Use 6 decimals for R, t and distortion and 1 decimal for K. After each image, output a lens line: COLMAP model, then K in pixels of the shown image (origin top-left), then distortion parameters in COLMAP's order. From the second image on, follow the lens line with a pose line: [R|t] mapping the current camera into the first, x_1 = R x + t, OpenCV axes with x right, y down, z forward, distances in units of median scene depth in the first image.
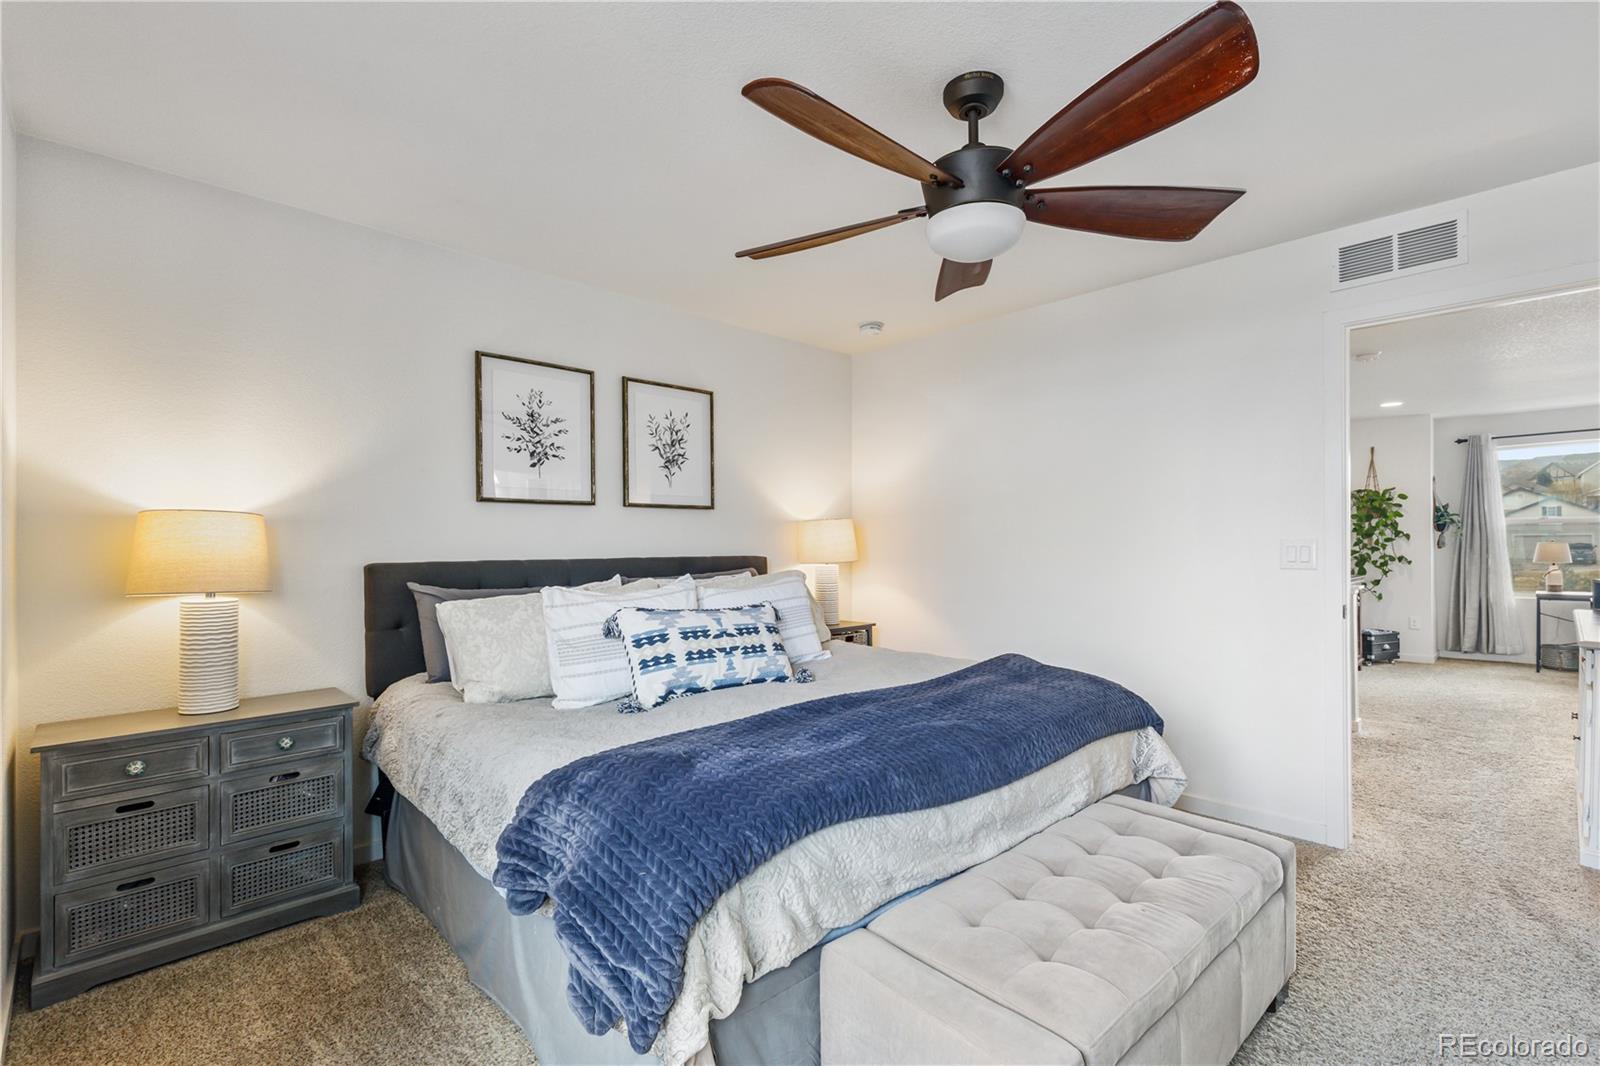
lens RADIAL K [[711.3, 0, 800.9], [0, 711.3, 534.4], [0, 0, 1]] dist [0.004472, -0.000803]
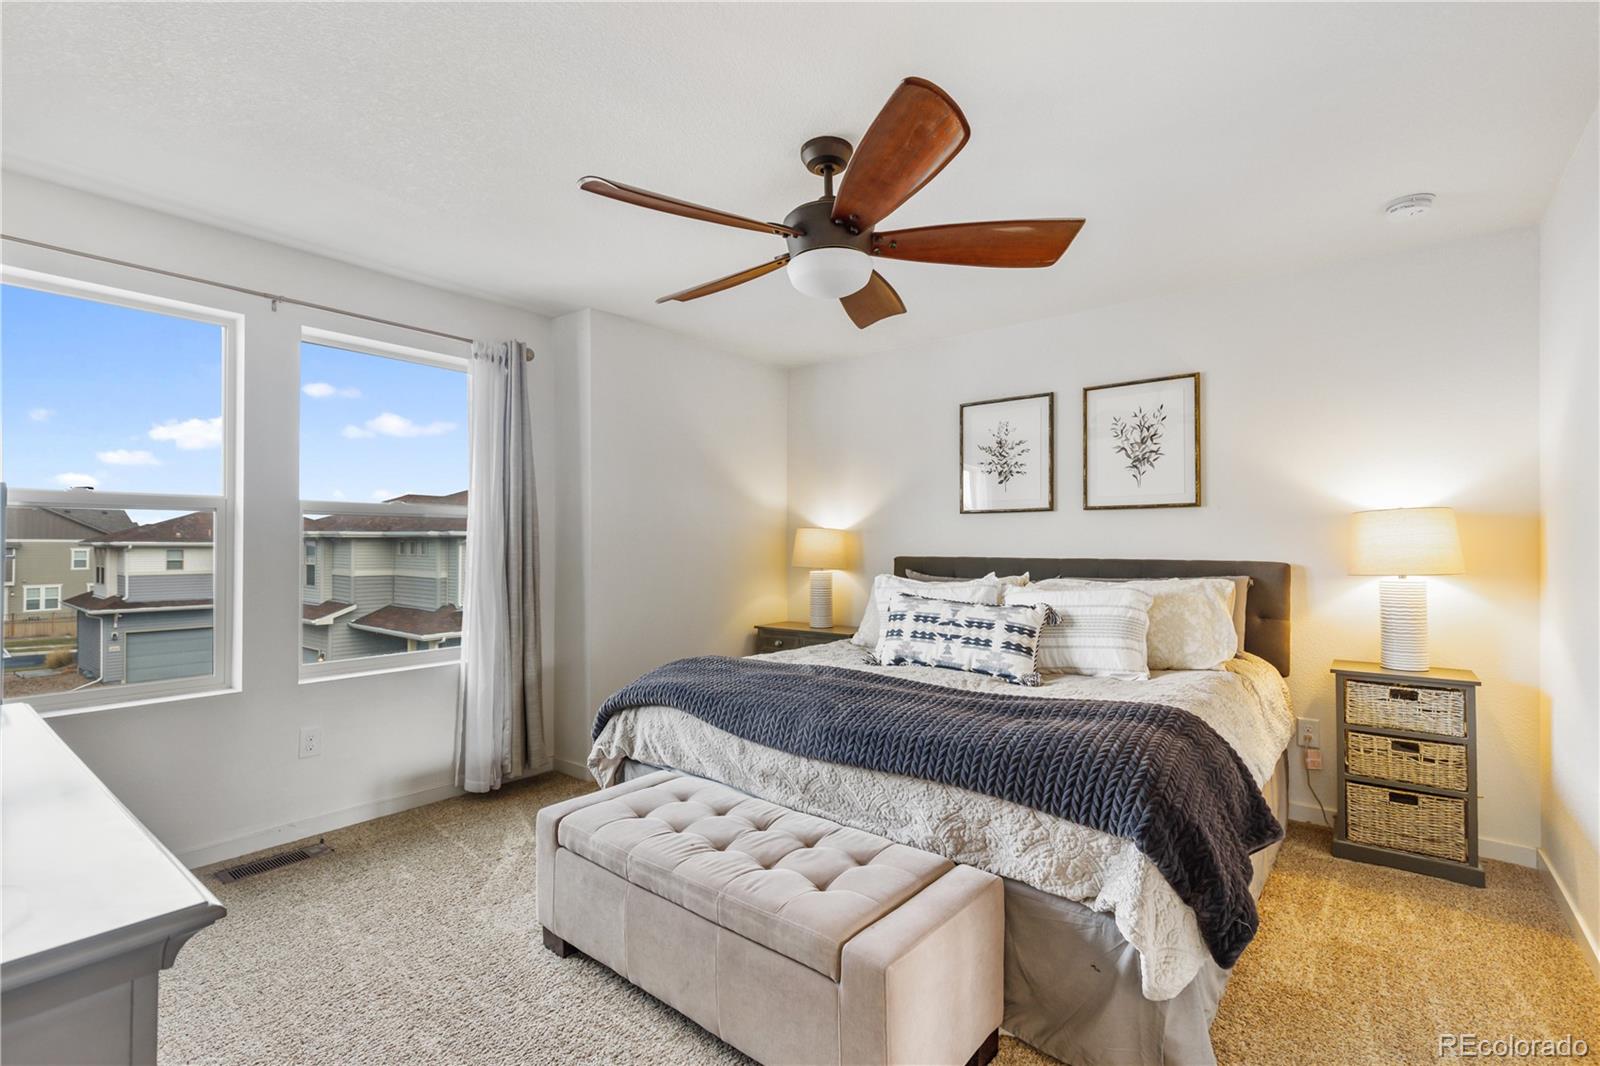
lens RADIAL K [[711.3, 0, 810.8], [0, 711.3, 533.4], [0, 0, 1]] dist [0.004472, -0.000803]
pose [[0.145670, -0.007411, -0.989306, 0.807611], [0.011909, 0.999913, -0.005737, -0.003198], [0.989262, -0.010946, 0.145745, 0.475696]]
